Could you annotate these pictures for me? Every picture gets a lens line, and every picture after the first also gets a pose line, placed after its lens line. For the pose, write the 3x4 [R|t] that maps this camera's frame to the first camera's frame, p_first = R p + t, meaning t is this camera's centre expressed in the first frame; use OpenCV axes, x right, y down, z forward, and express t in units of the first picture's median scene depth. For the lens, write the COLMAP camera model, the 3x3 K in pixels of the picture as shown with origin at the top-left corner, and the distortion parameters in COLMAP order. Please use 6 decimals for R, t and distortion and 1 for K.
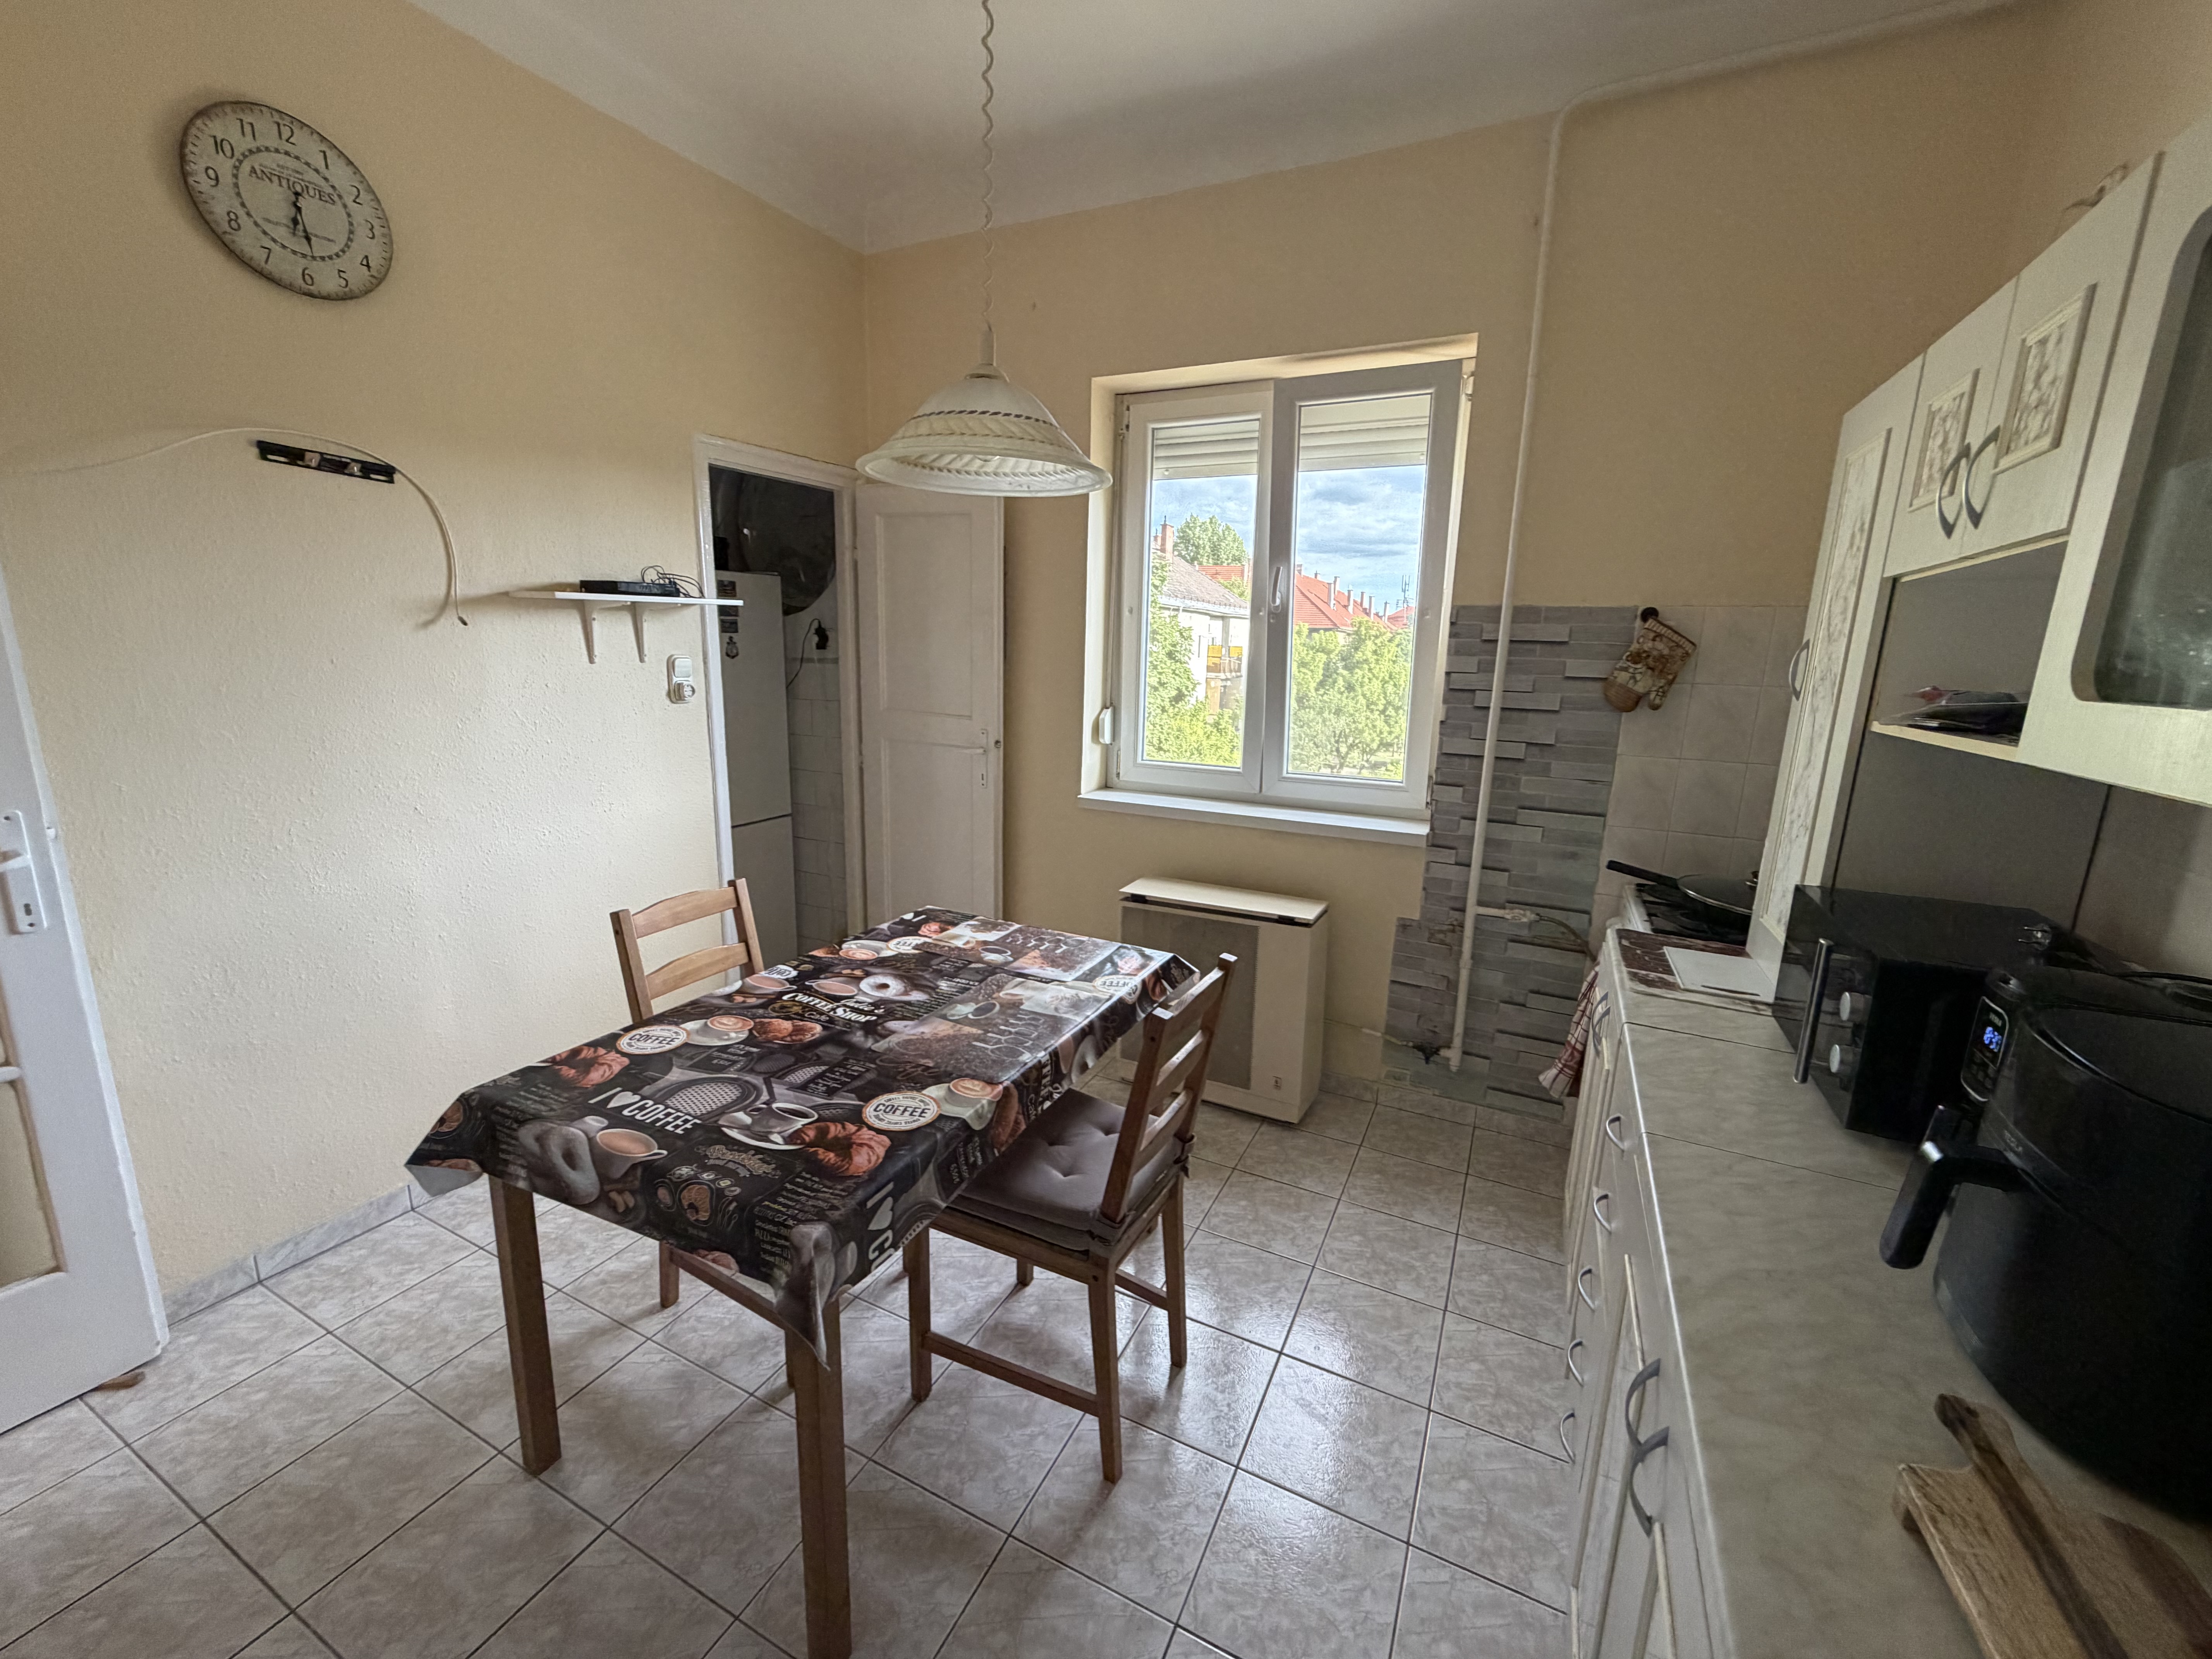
lens RADIAL K [[880.5, 0, 1104.0], [0, 880.5, 825.0], [0, 0, 1]] dist [0.000958, 0.000452]
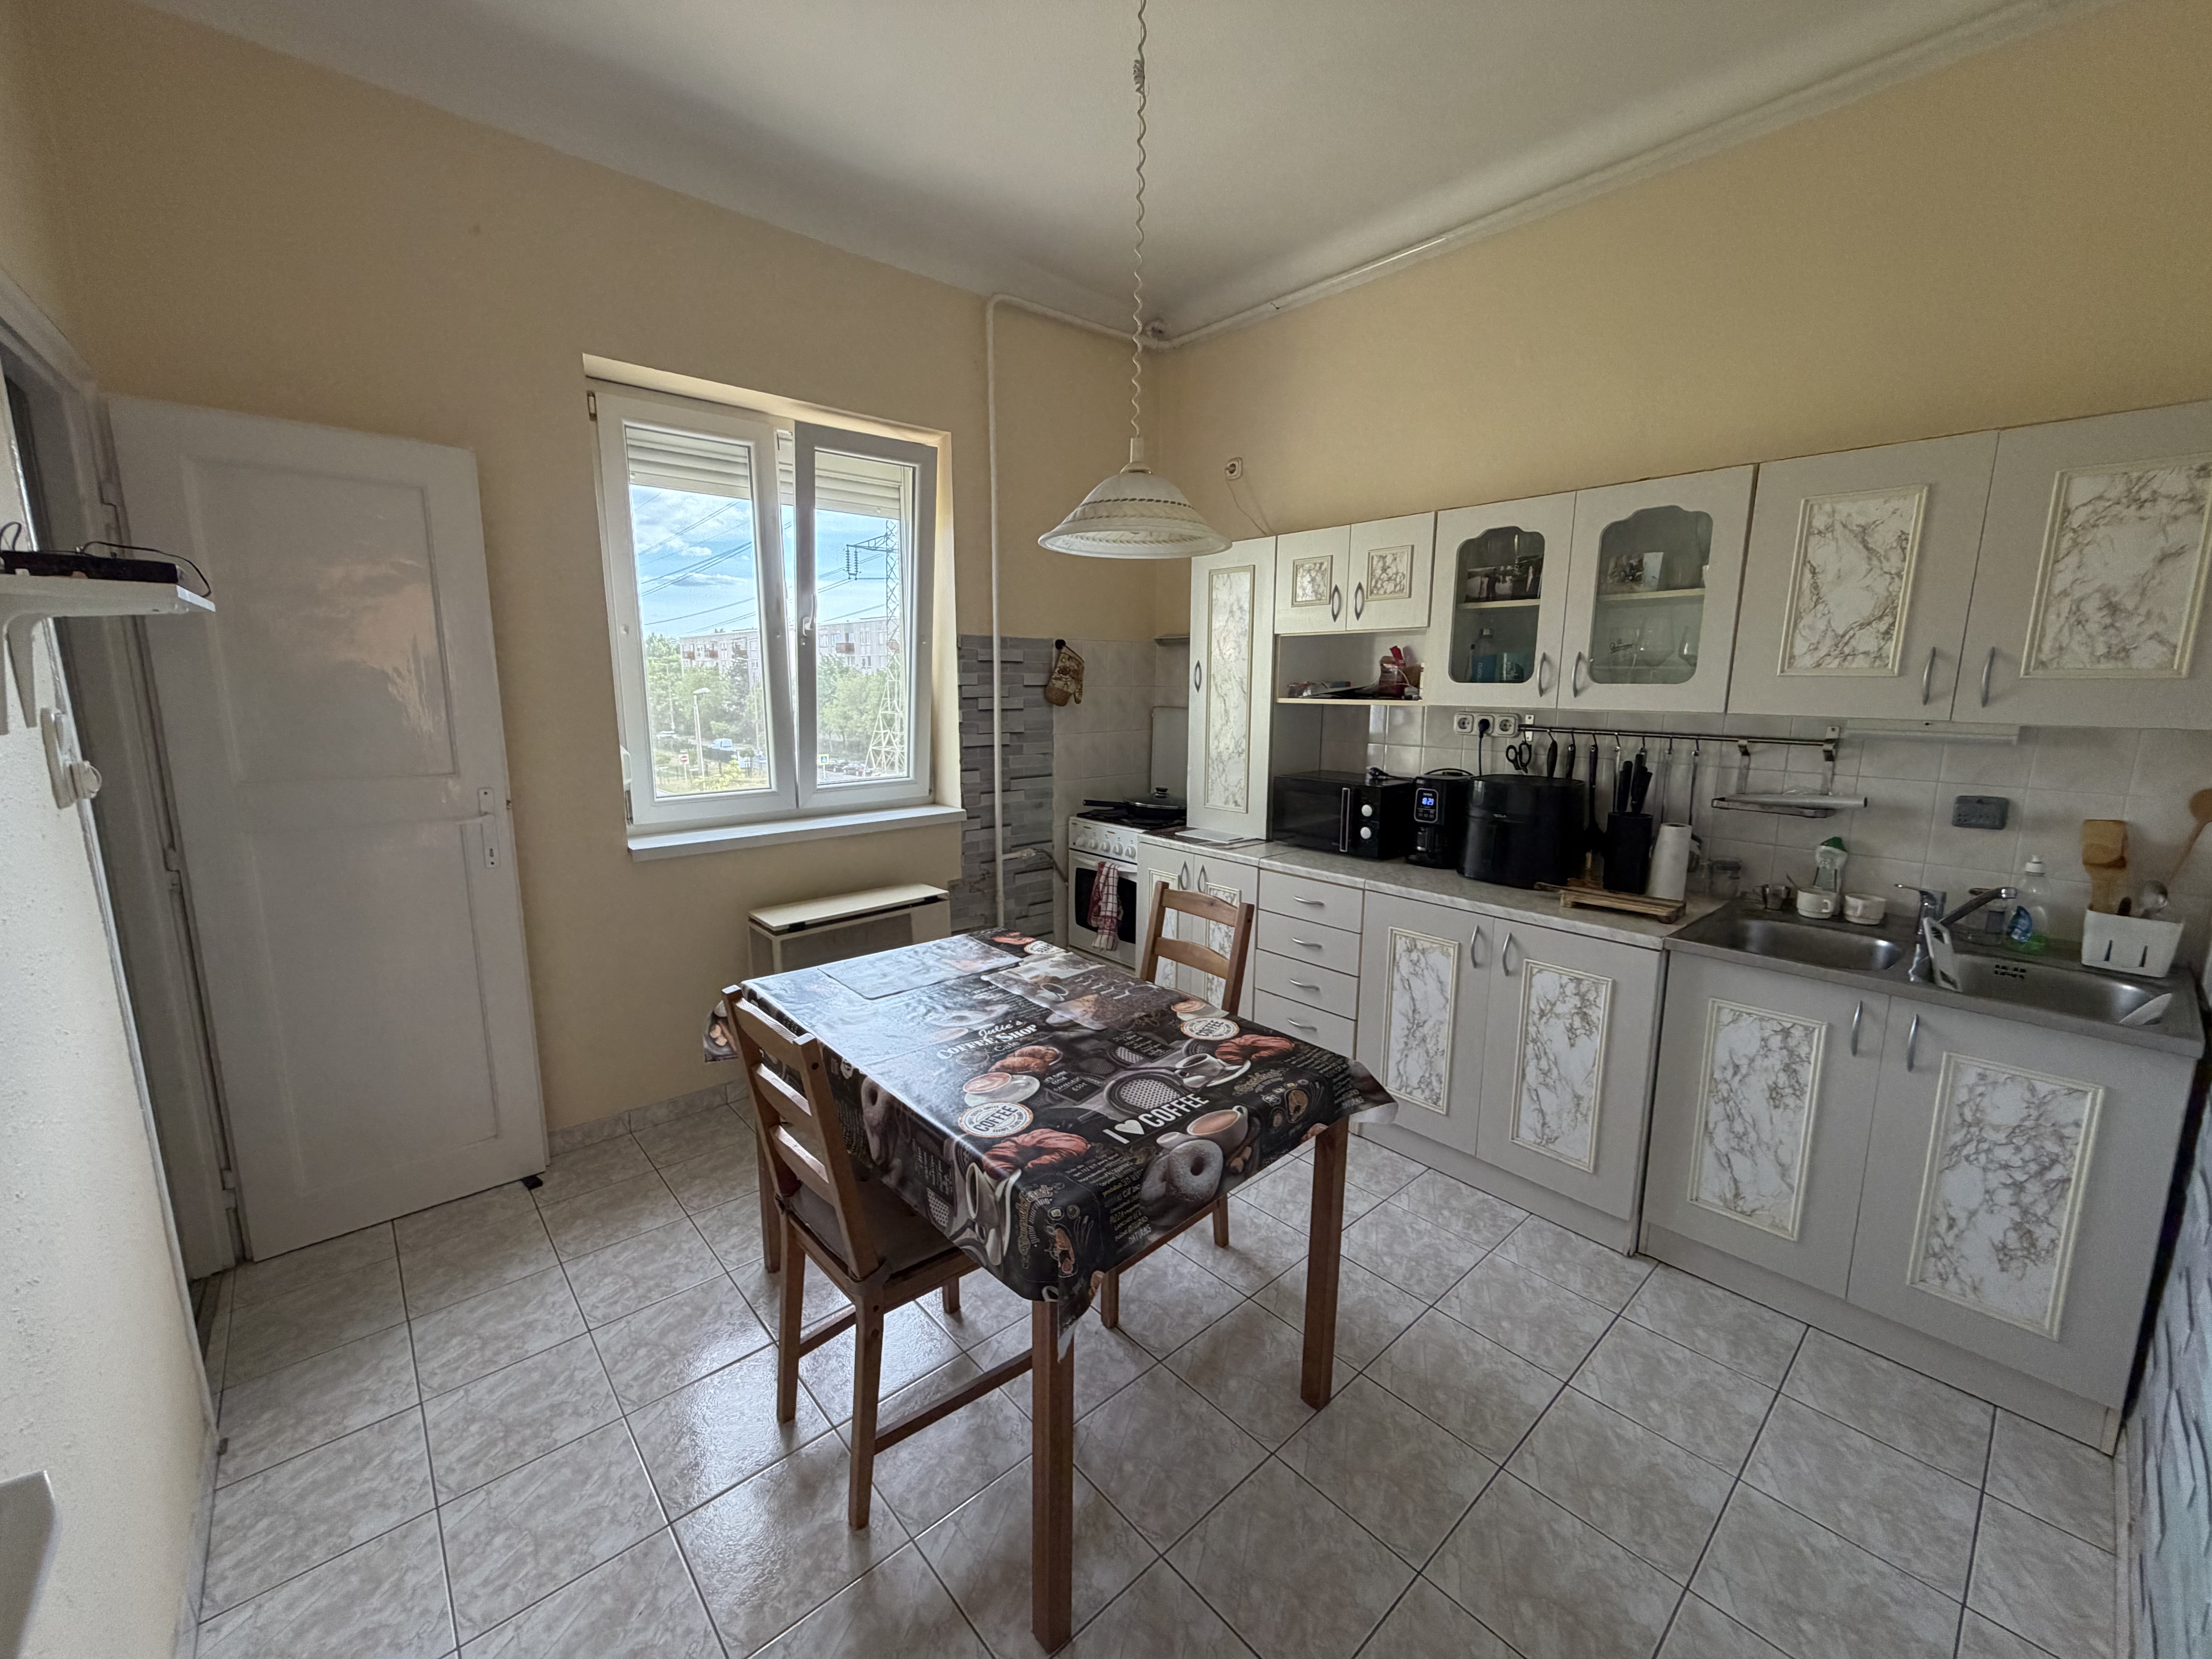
lens RADIAL K [[880.5, 0, 1093.6], [0, 880.5, 832.0], [0, 0, 1]] dist [0.000958, 0.000452]
pose [[0.379877, -0.187597, 0.905815, -1.137221], [0.191819, 0.973911, 0.121256, -0.121587], [-0.904930, 0.127690, 0.405951, 0.467679]]
